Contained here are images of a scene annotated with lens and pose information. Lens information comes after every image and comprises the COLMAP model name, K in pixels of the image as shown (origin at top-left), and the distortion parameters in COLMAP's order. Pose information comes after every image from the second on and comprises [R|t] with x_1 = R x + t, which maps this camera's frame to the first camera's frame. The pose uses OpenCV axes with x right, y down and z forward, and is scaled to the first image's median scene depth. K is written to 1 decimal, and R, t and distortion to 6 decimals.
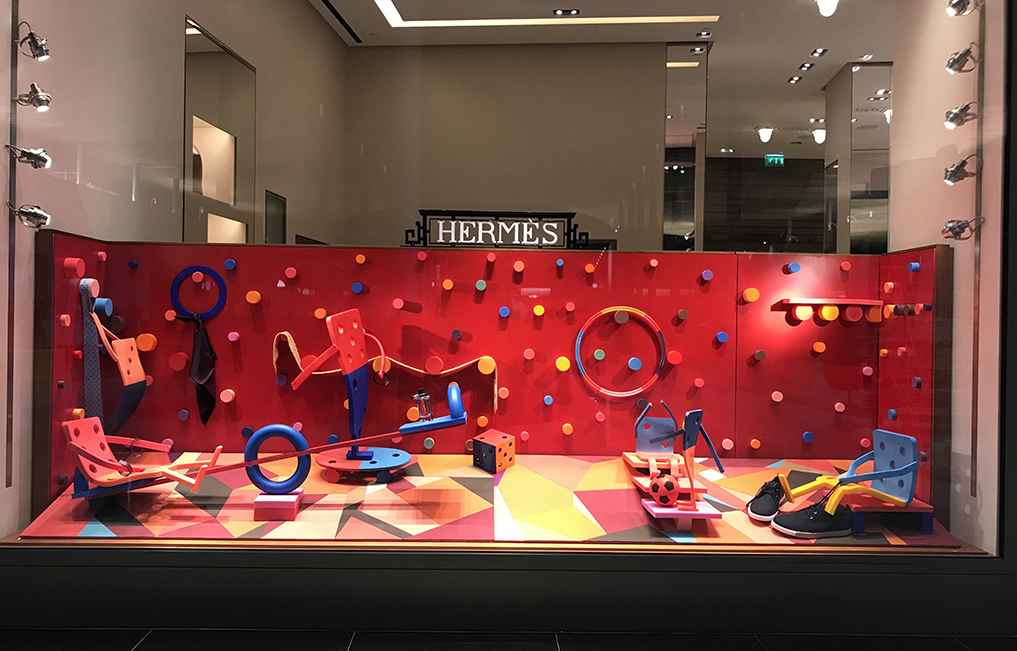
lens RADIAL K [[844.4, 0, 507.9], [0, 844.4, 336.4], [0, 0, 1]] dist [0.001880, -0.006546]
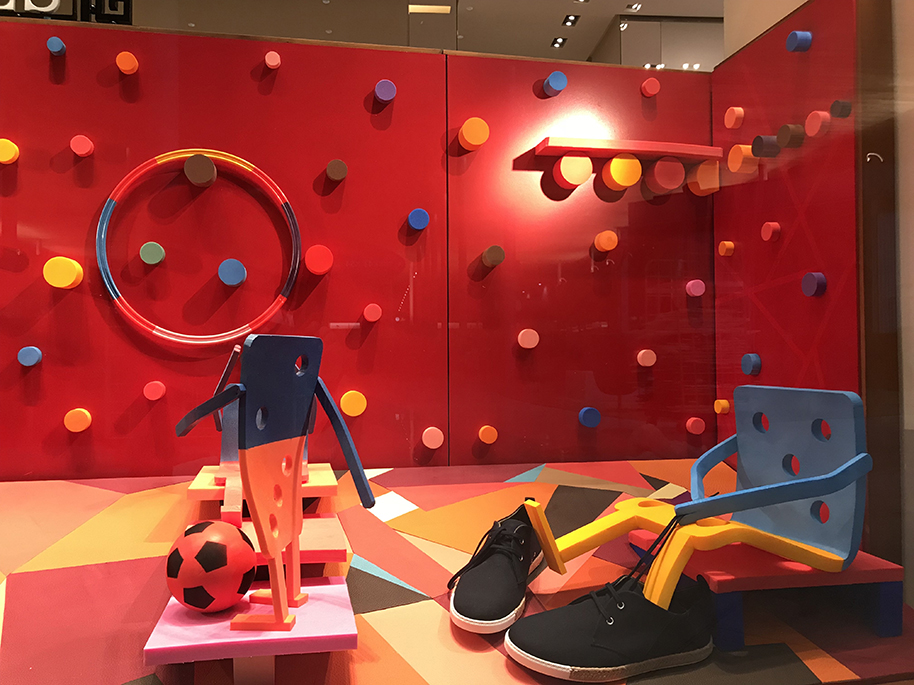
lens RADIAL K [[851.8, 0, 457.0], [0, 851.8, 342.5], [0, 0, 1]] dist [0.069552, -0.001932]
pose [[0.979275, -0.015695, 0.201926, 0.176597], [0.017700, 0.999810, -0.008126, 0.077351], [-0.201761, 0.011532, 0.979367, 0.517296]]
